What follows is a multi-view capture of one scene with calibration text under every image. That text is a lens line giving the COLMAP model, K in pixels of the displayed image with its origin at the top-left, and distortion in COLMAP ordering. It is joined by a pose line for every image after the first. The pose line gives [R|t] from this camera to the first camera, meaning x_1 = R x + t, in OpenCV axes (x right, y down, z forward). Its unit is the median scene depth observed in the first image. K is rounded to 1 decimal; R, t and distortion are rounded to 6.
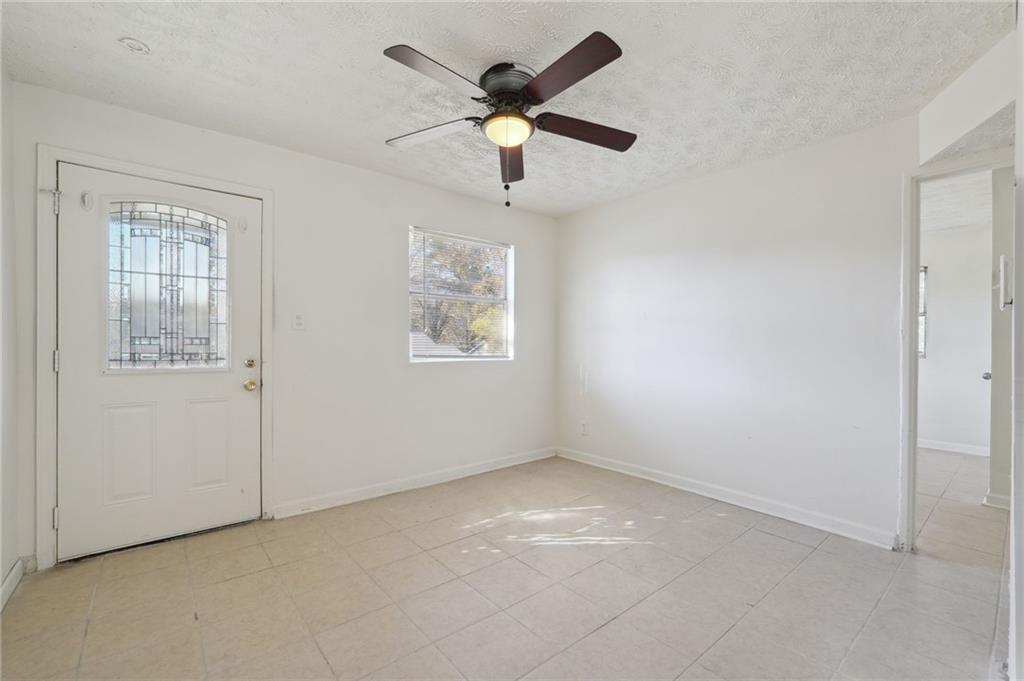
lens RADIAL K [[441.3, 0, 513.4], [0, 441.3, 346.6], [0, 0, 1]] dist [-0.001921, 0.000238]
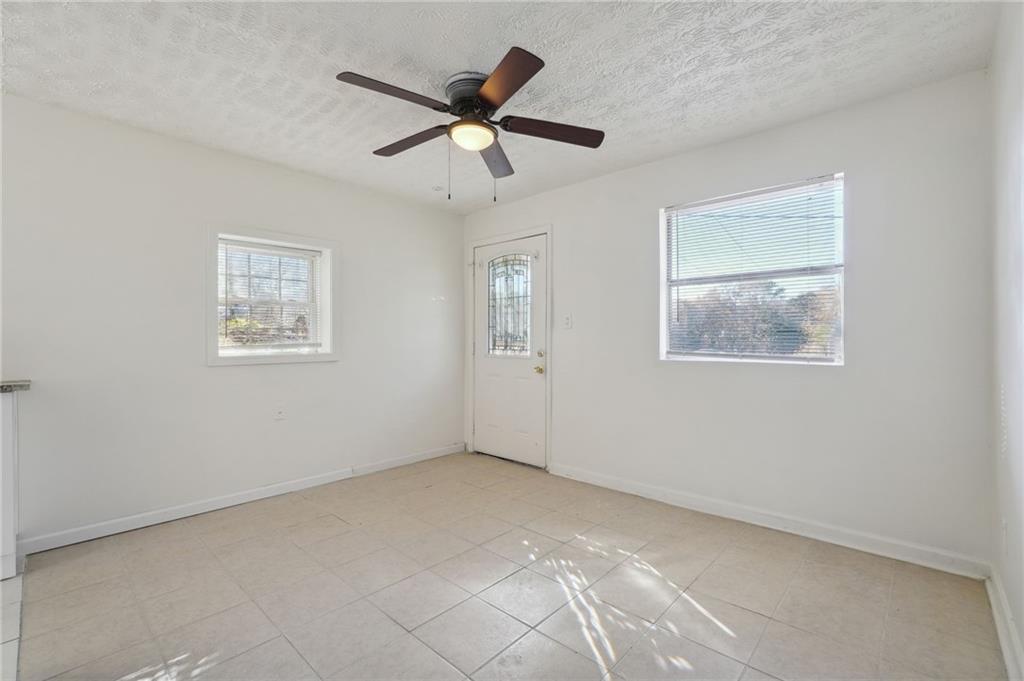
lens RADIAL K [[452.3, 0, 509.5], [0, 452.3, 336.3], [0, 0, 1]] dist [-0.002570, -0.000009]
pose [[0.130755, -0.010686, -0.991357, 0.814431], [-0.005966, 0.999915, -0.011565, 0.000616], [0.991397, 0.007426, 0.130680, 0.726095]]
